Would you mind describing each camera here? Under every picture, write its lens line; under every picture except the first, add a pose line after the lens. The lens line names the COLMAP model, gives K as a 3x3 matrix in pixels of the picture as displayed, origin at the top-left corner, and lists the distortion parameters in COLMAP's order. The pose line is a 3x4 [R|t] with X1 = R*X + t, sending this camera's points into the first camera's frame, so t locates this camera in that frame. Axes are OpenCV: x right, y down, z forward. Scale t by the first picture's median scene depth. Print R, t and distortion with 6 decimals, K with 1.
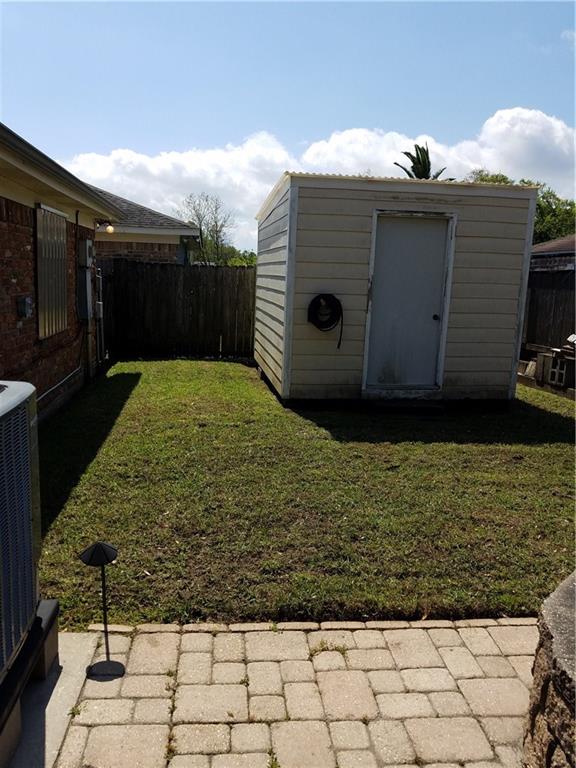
lens RADIAL K [[605.6, 0, 287.5], [0, 605.6, 383.6], [0, 0, 1]] dist [0.033017, -0.070794]
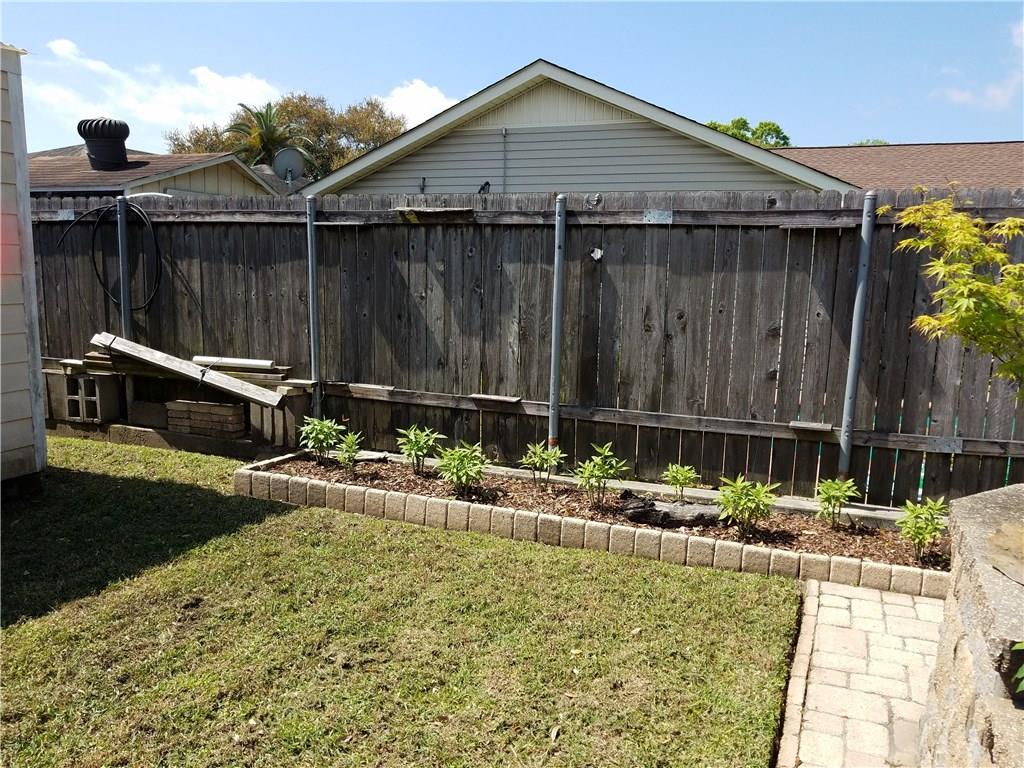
lens RADIAL K [[807.5, 0, 513.3], [0, 807.5, 387.6], [0, 0, 1]] dist [0.033017, -0.070794]
pose [[0.477804, -0.151080, 0.865378, -0.018762], [0.145413, 0.985113, 0.091696, -0.047999], [-0.866348, 0.082024, 0.492659, 0.322097]]
